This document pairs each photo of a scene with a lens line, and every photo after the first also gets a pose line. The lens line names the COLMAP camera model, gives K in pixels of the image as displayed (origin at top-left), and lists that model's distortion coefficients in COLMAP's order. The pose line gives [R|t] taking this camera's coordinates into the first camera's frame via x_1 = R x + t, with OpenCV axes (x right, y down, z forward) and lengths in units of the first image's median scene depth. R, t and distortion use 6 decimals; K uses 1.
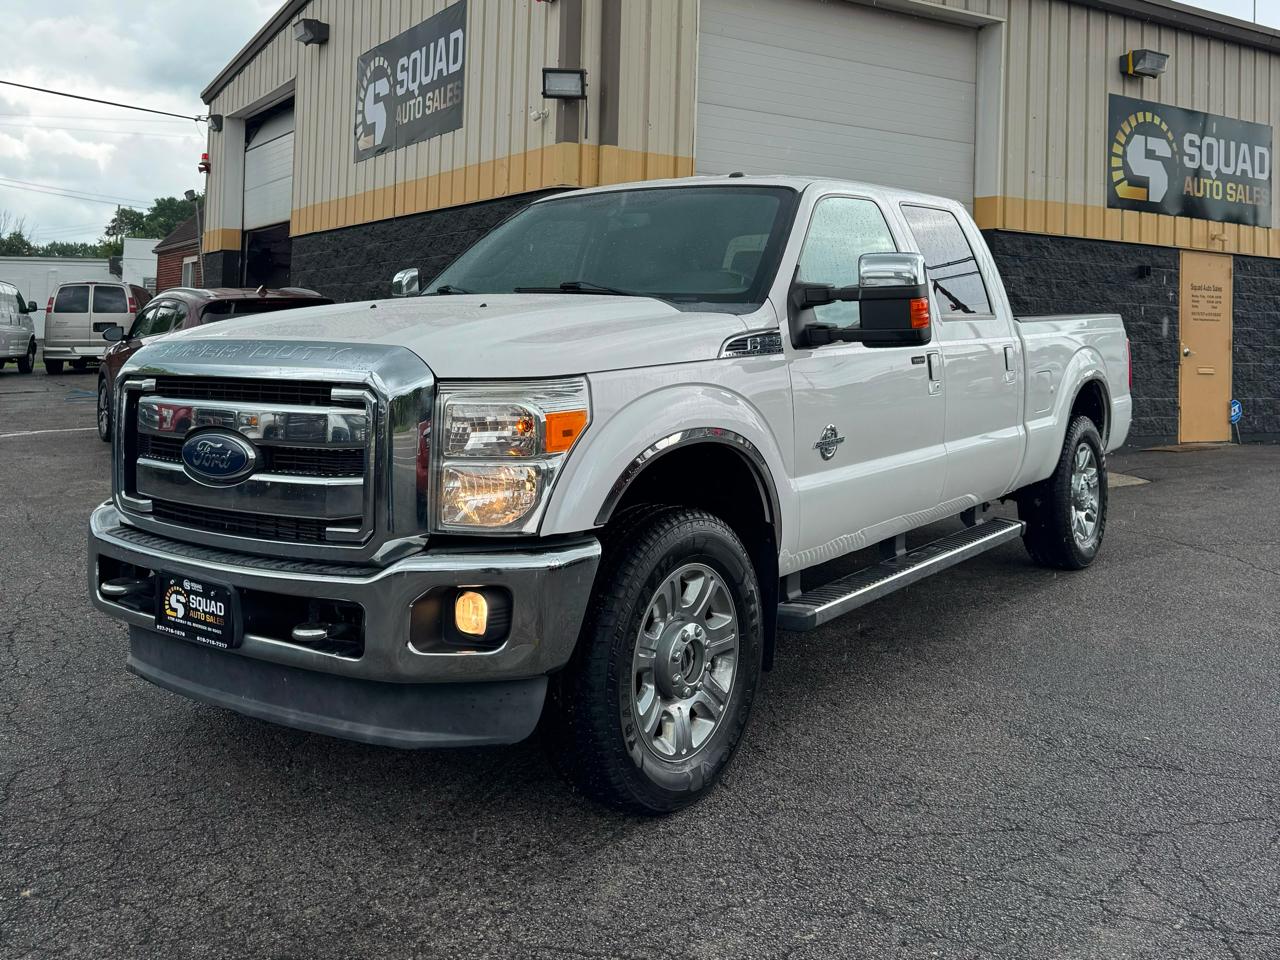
lens RADIAL K [[1147.7, 0, 633.2], [0, 1147.7, 301.2], [0, 0, 1]] dist [0.153061, -0.270760]
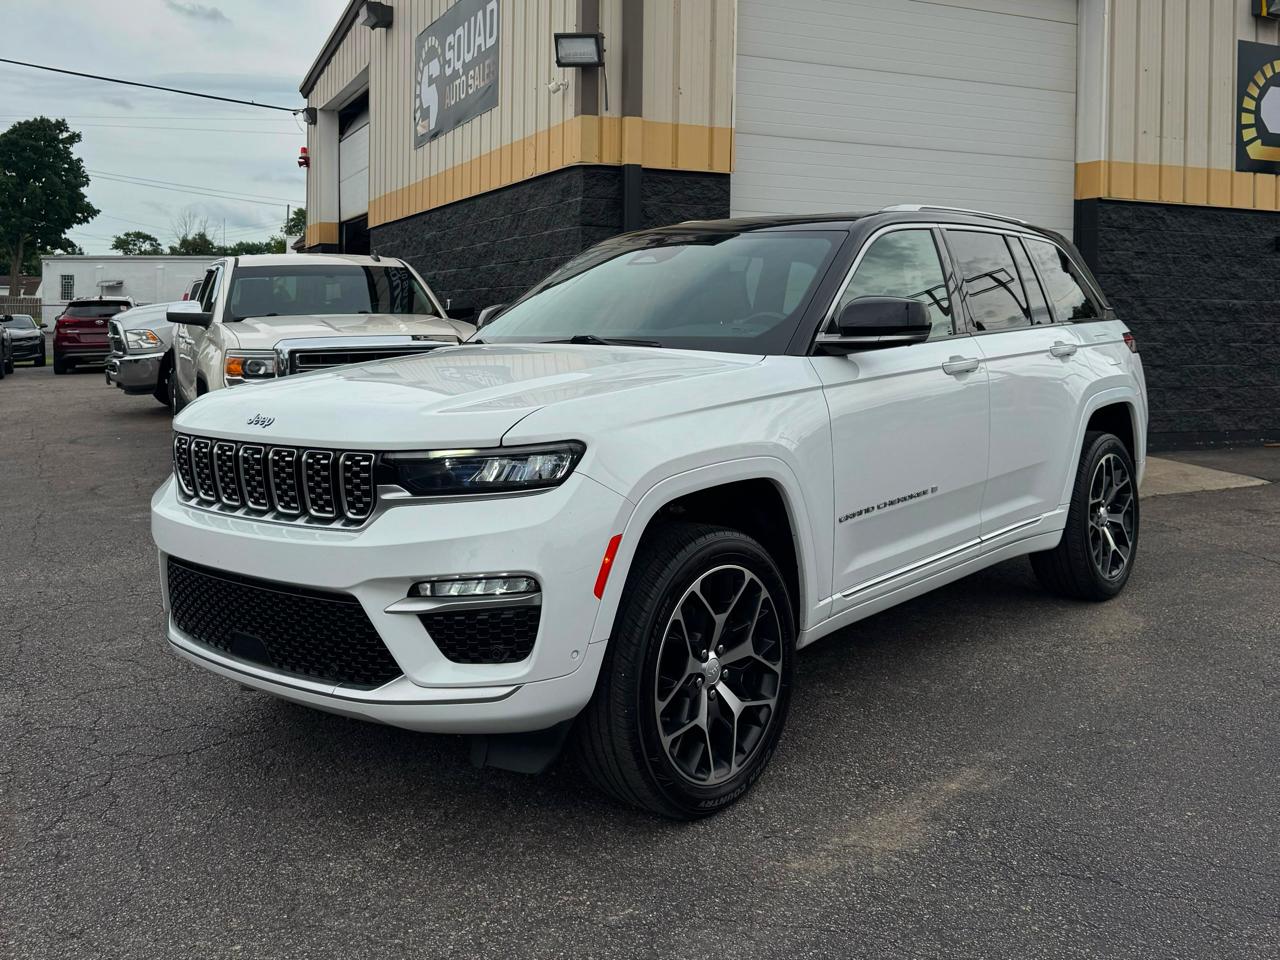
lens RADIAL K [[1147.7, 0, 648.6], [0, 1147.7, 338.4], [0, 0, 1]] dist [0.153061, -0.270760]
pose [[0.991570, -0.012013, -0.129015, 0.078435], [0.017431, 0.999009, 0.040948, 0.001992], [0.128396, -0.042851, 0.990797, 0.064147]]
